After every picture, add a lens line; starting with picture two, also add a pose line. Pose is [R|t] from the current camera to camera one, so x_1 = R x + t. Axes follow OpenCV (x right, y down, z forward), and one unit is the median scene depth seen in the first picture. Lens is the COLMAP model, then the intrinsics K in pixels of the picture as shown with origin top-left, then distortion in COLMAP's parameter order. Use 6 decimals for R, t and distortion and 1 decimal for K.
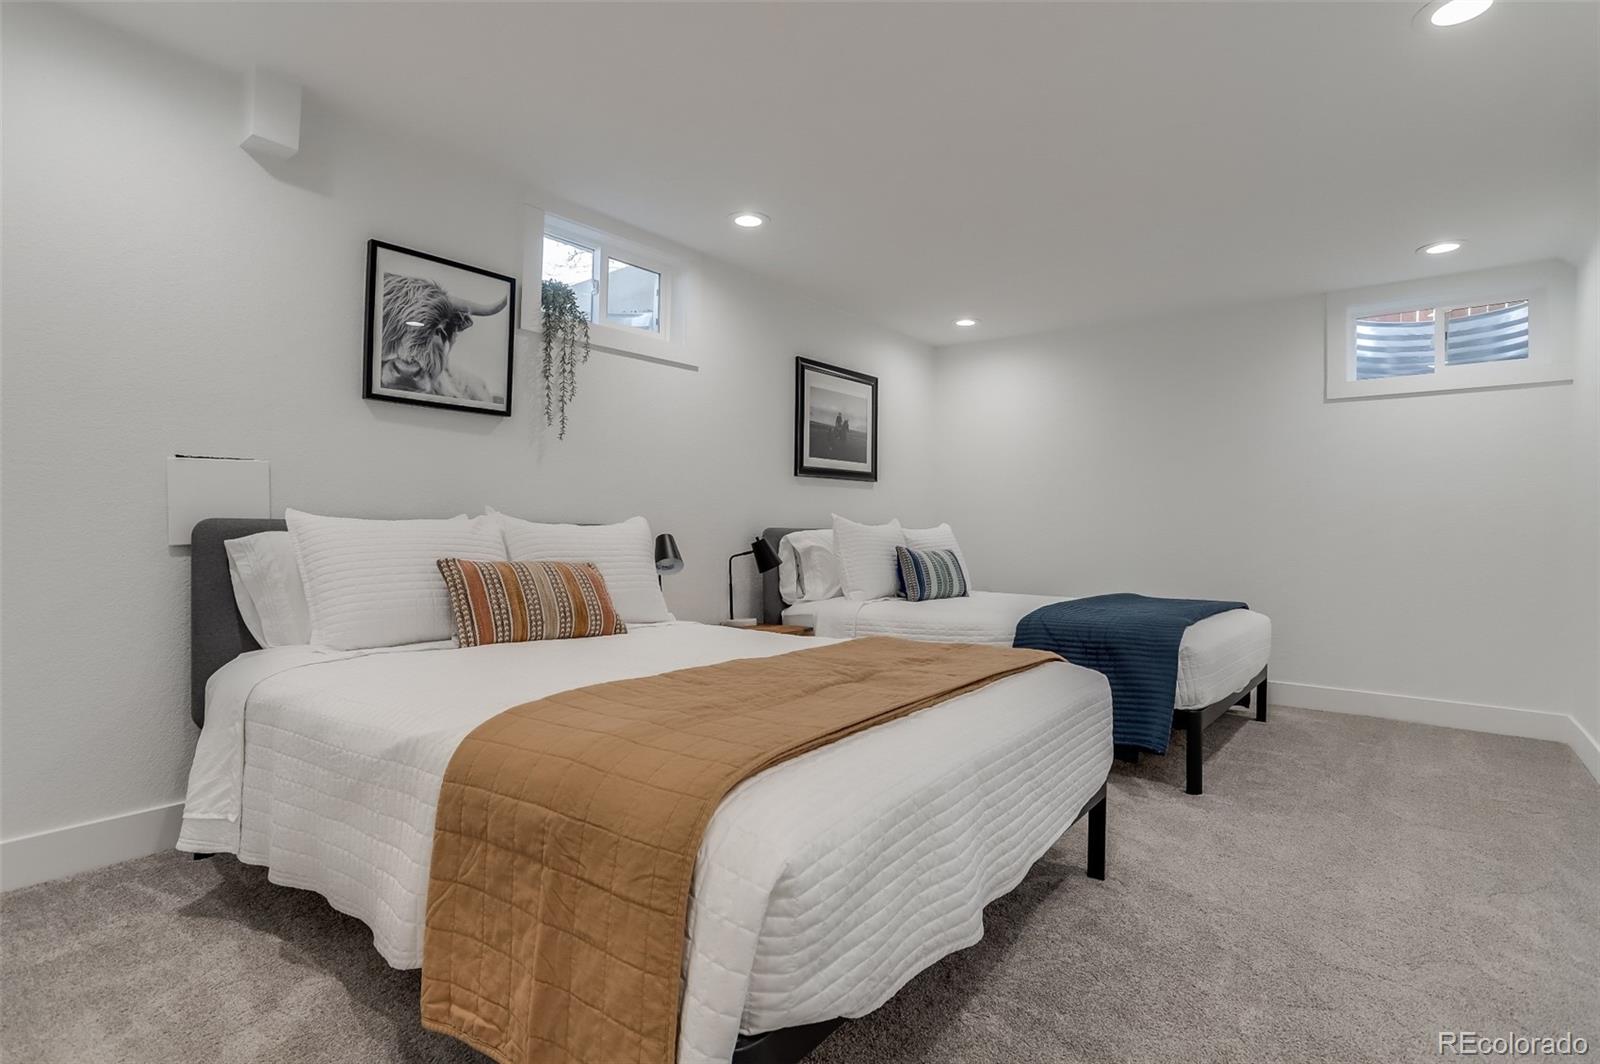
lens RADIAL K [[789.3, 0, 800.0], [0, 789.3, 532.0], [0, 0, 1]] dist [-0.077311, 0.055278]
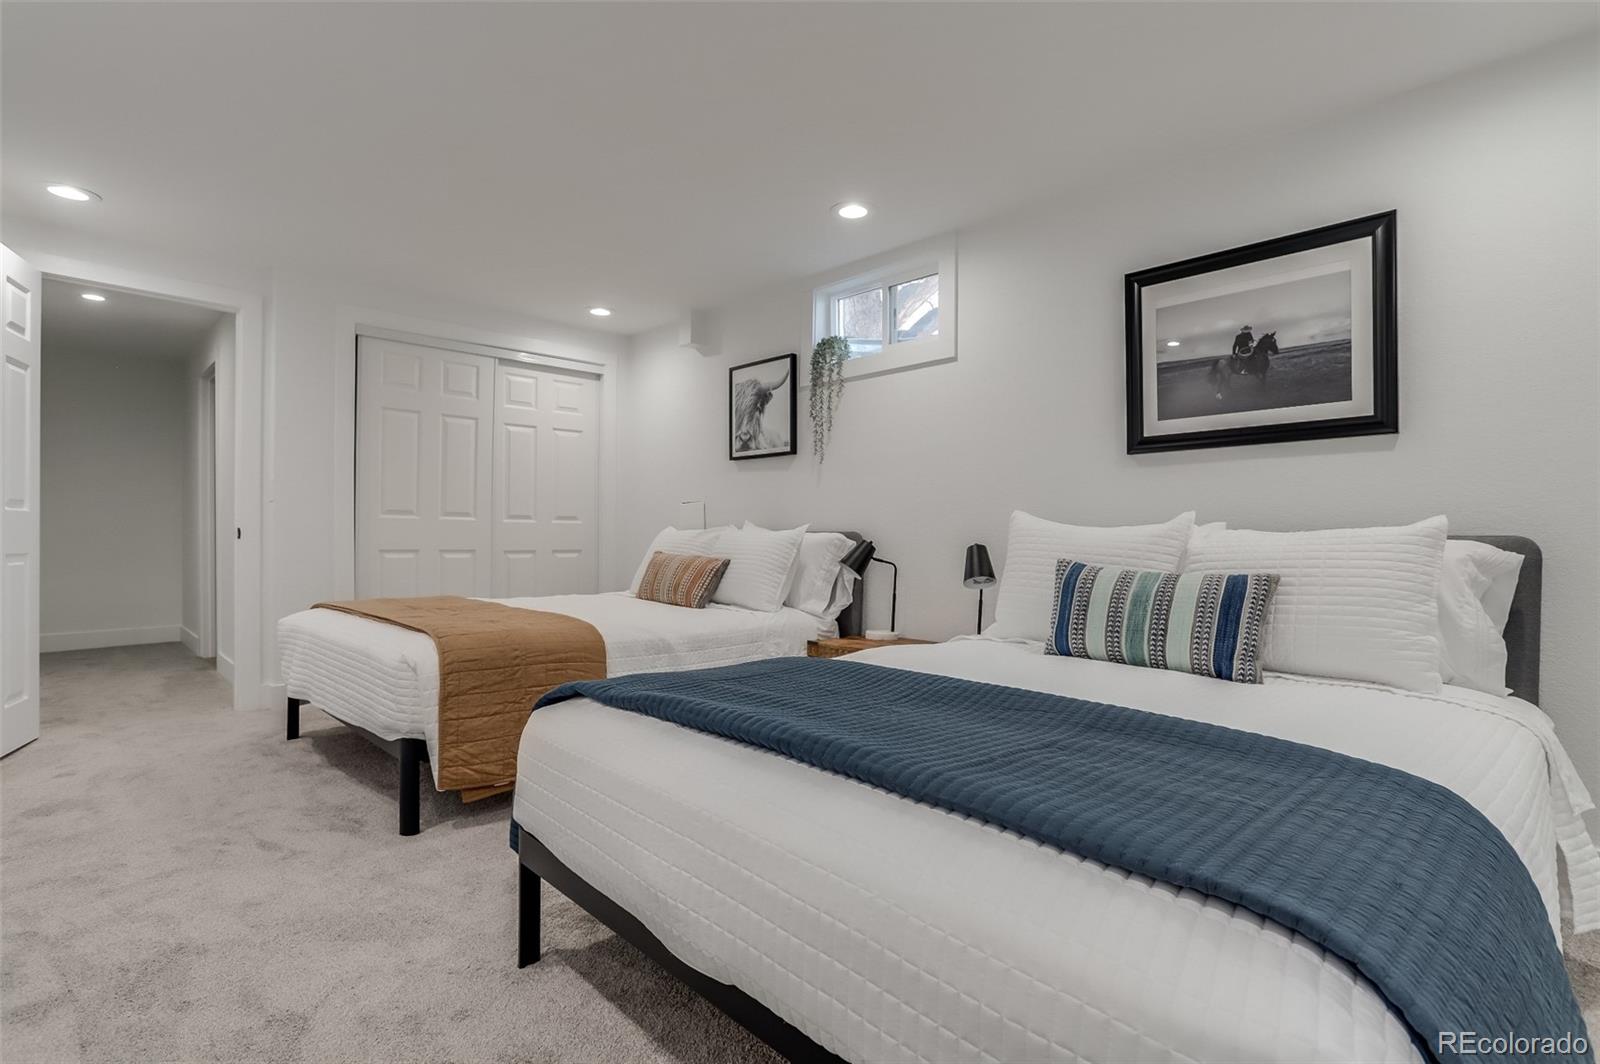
lens RADIAL K [[789.3, 0, 800.0], [0, 789.3, 532.0], [0, 0, 1]] dist [-0.077311, 0.055278]
pose [[-0.124911, -0.021245, -0.991941, 0.957069], [-0.012985, 0.999720, -0.019777, 0.015397], [0.992083, 0.010410, -0.125151, 1.140205]]
